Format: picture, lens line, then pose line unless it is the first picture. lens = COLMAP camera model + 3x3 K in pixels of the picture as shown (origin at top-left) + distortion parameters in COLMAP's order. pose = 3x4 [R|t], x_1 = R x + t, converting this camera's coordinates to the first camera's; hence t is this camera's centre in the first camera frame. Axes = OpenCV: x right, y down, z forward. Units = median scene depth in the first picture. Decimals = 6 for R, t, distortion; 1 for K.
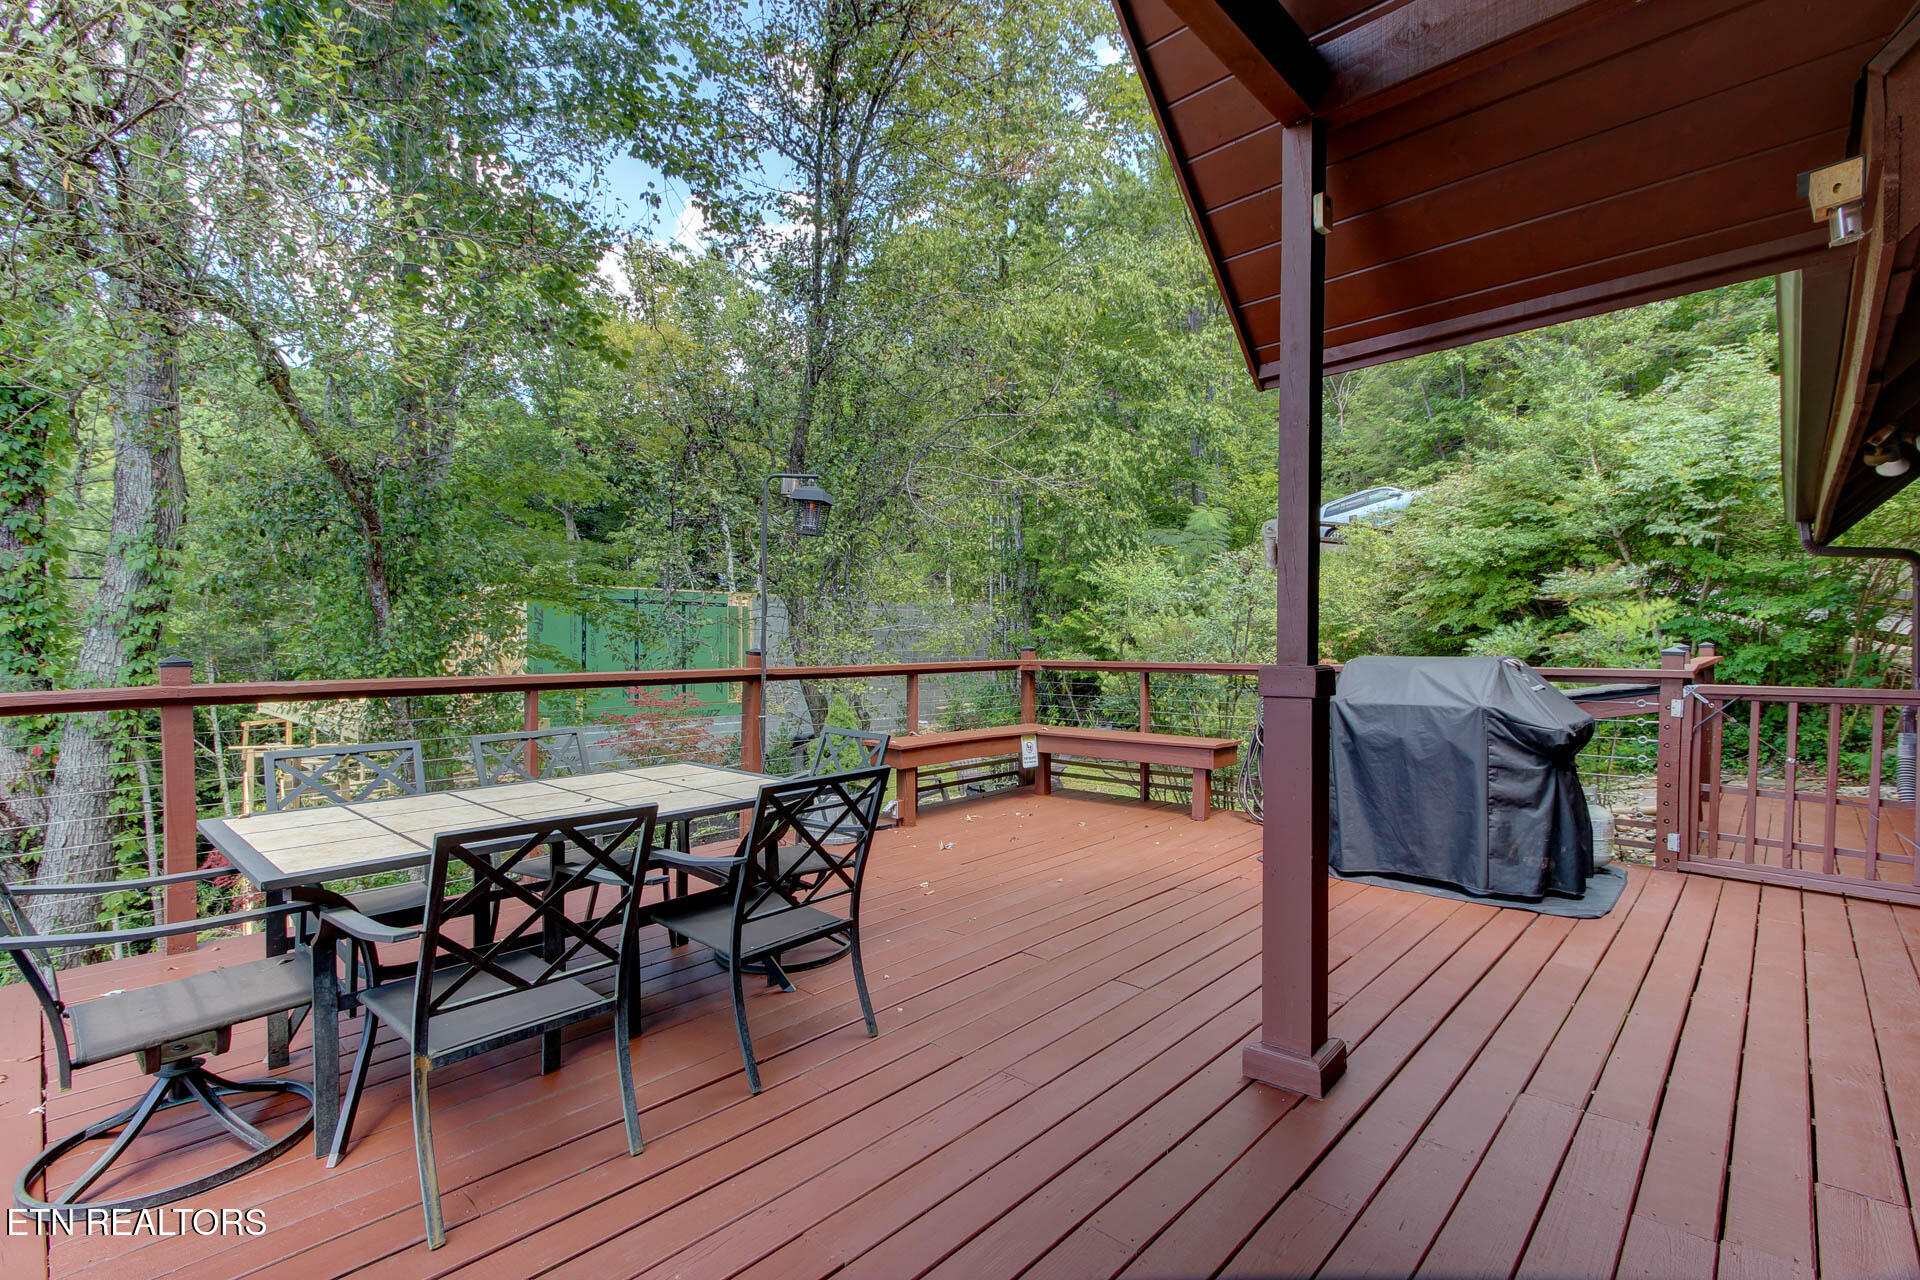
lens RADIAL K [[877.3, 0, 955.1], [0, 877.3, 653.5], [0, 0, 1]] dist [0.001078, -0.000198]
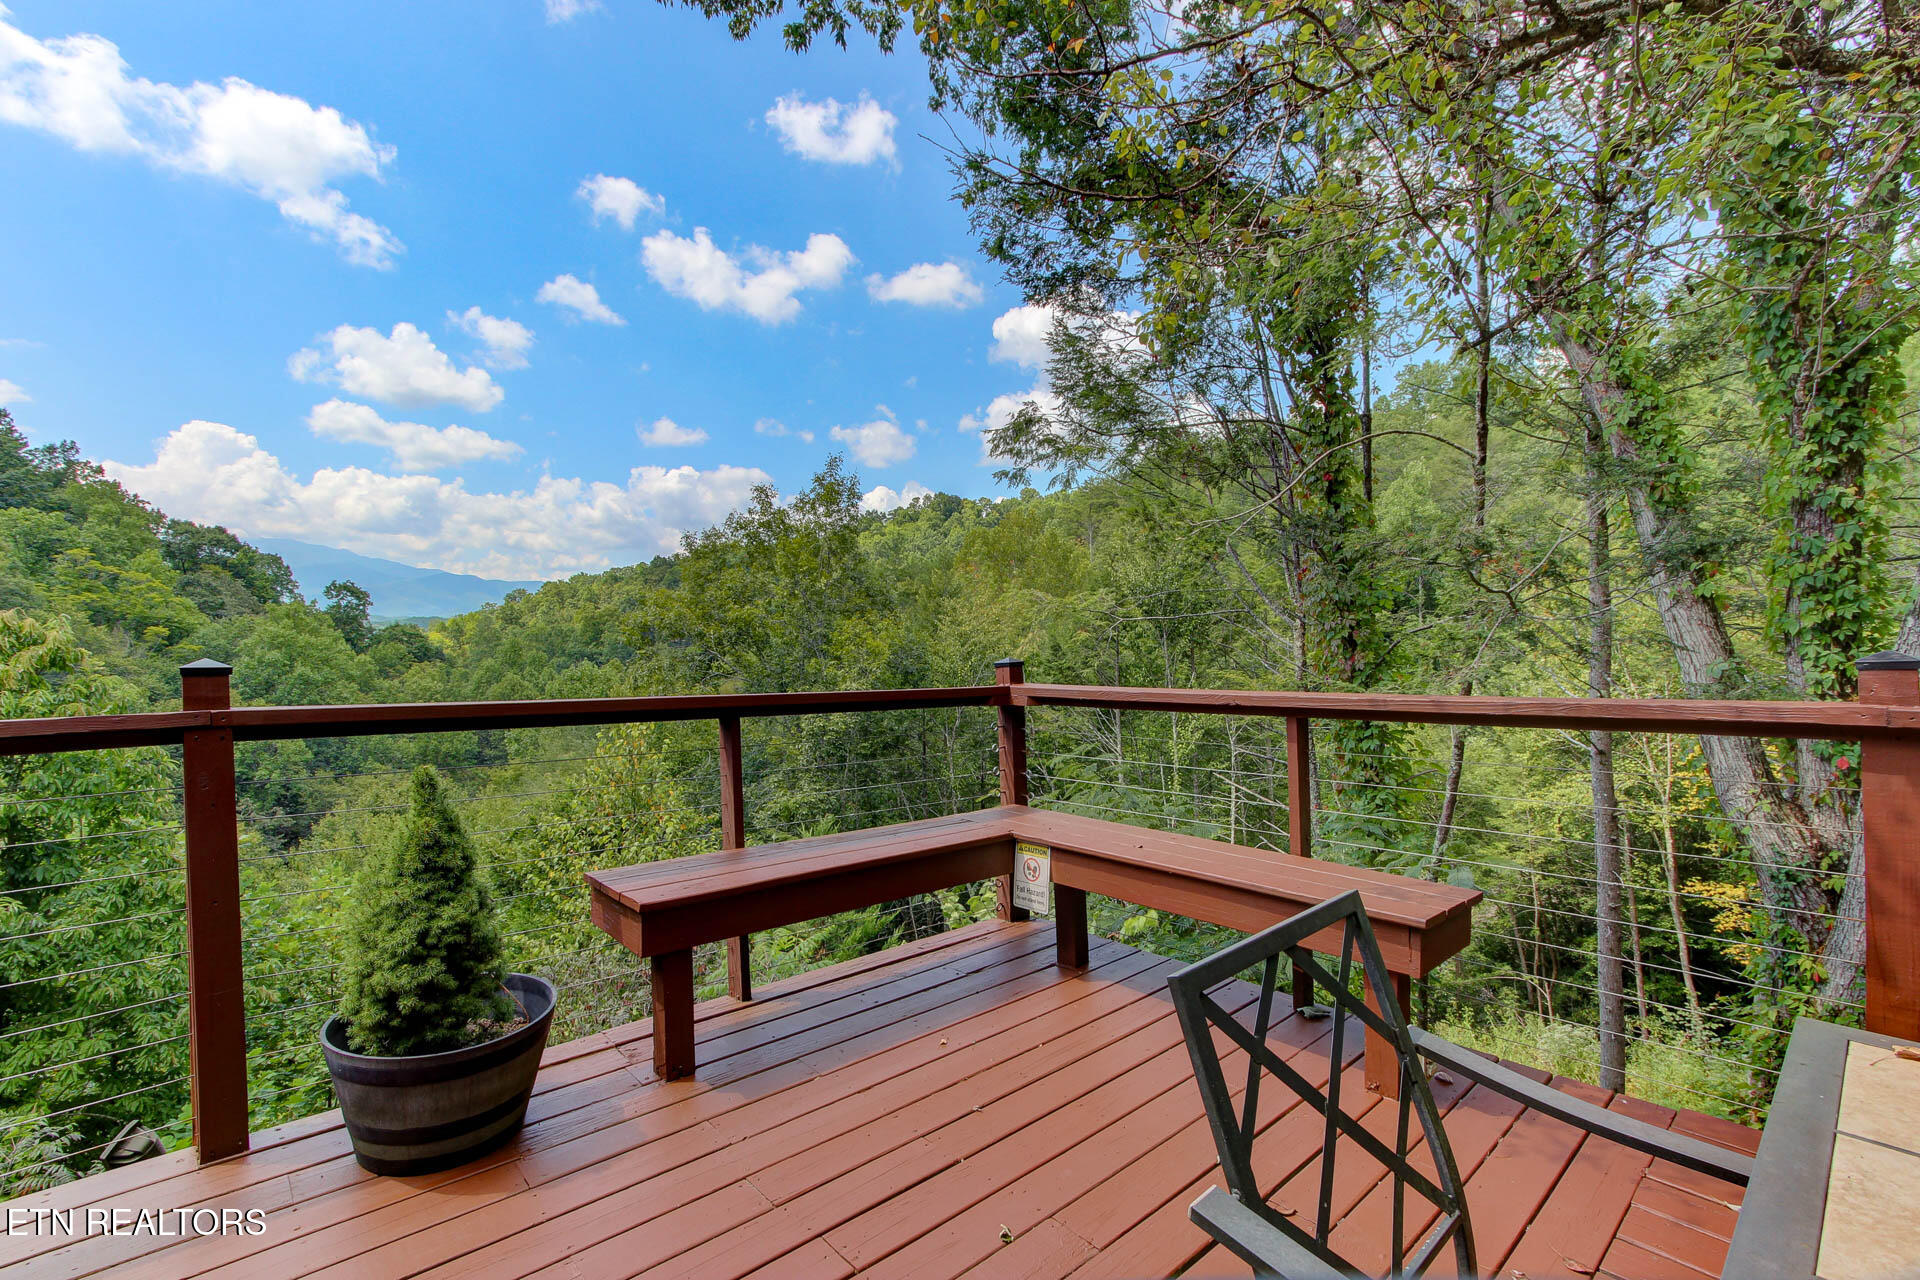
lens RADIAL K [[877.3, 0, 965.6], [0, 877.3, 651.7], [0, 0, 1]] dist [0.001078, -0.000198]
pose [[-0.078866, 0.017174, -0.996737, -0.126044], [-0.011408, 0.999771, 0.018129, -0.003011], [0.996820, 0.012800, -0.078652, 0.212966]]
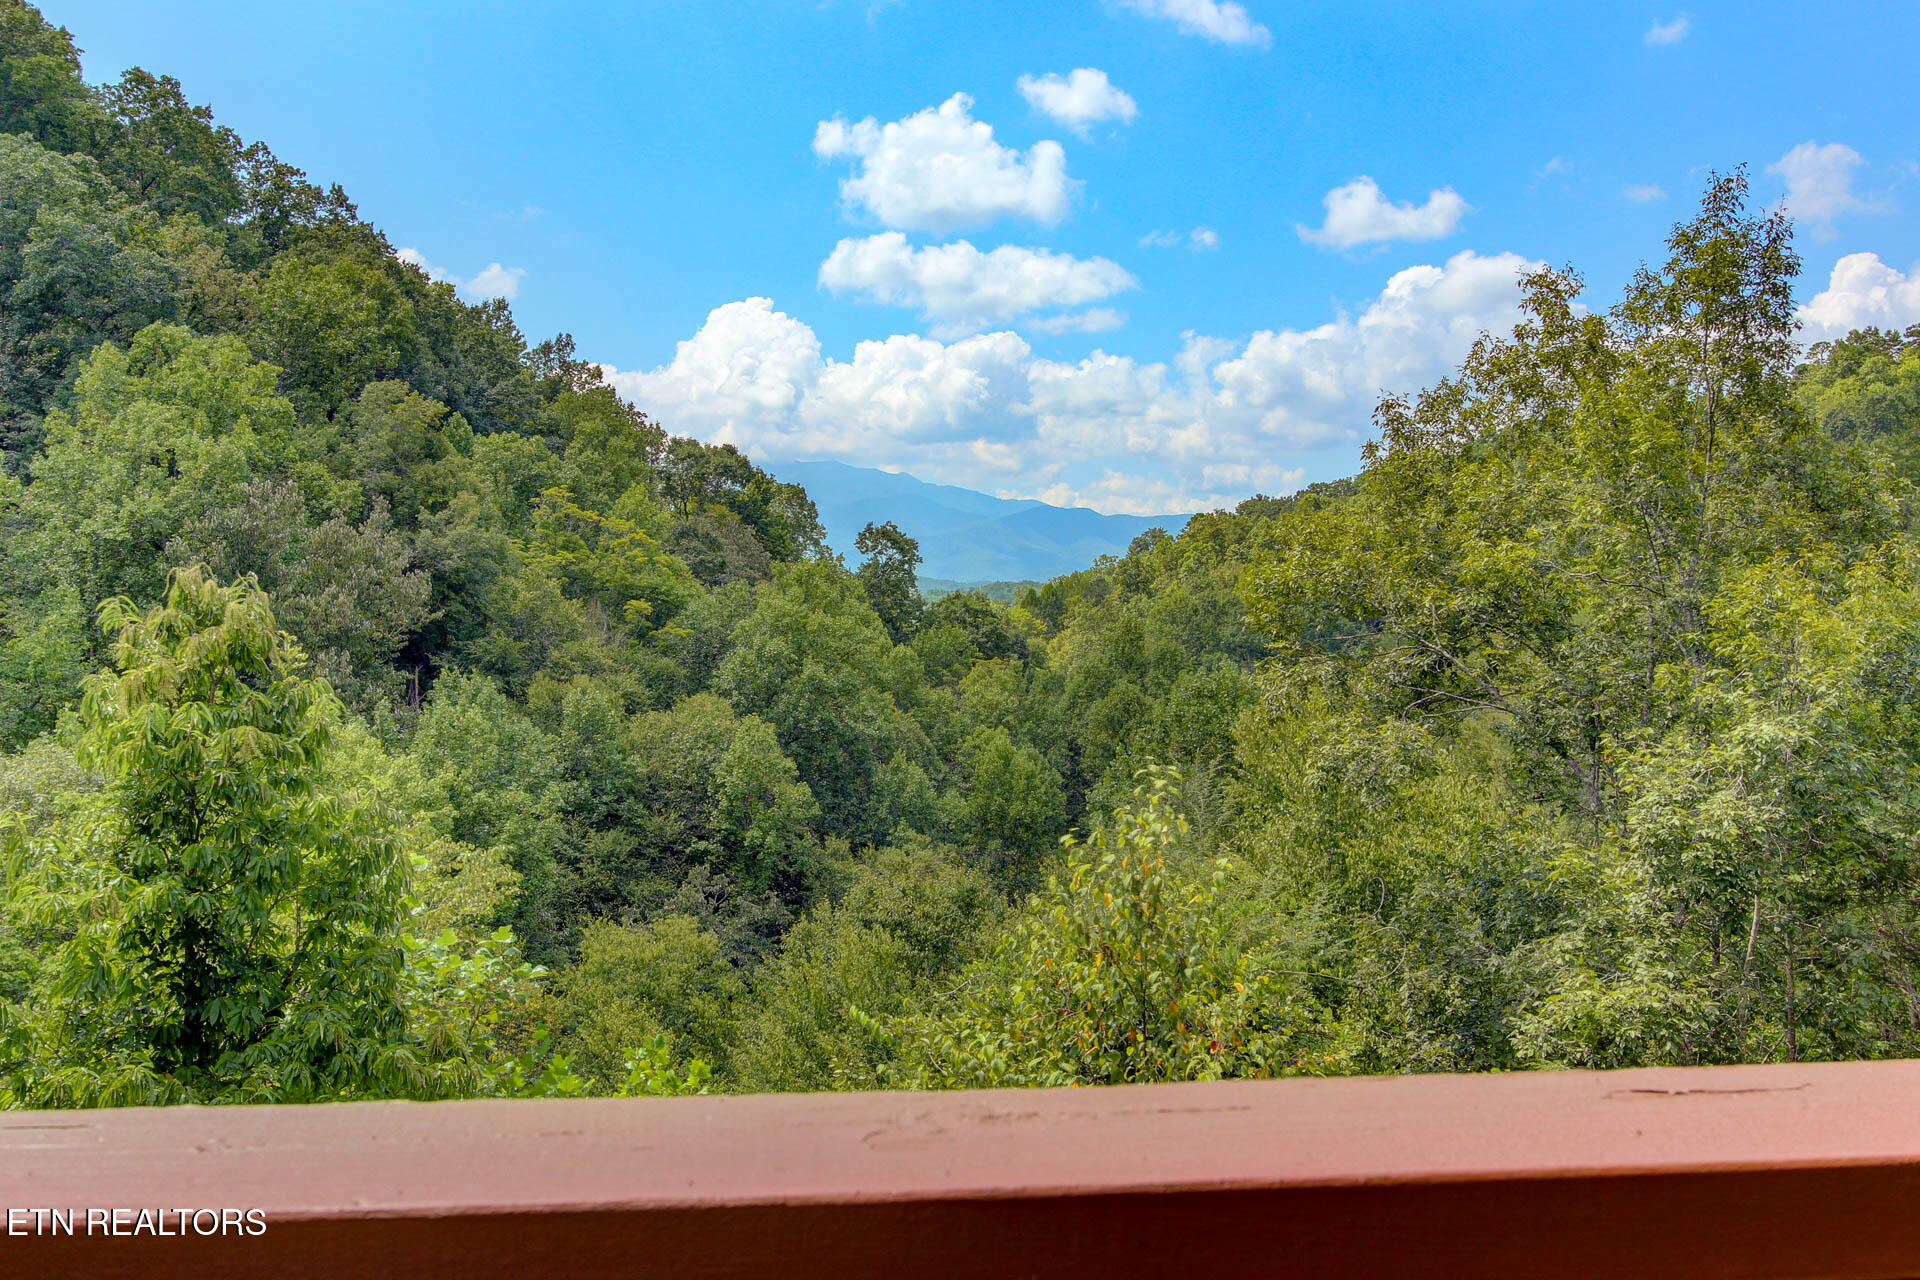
lens RADIAL K [[1743.7, 0, 957.3], [0, 1743.7, 620.2], [0, 0, 1]] dist [0.012440, 0.000000]
pose [[-0.616757, 0.003486, -0.787146, -0.505925], [-0.007016, 0.999926, 0.009926, 0.001644], [0.787123, 0.011645, -0.616687, 0.203657]]
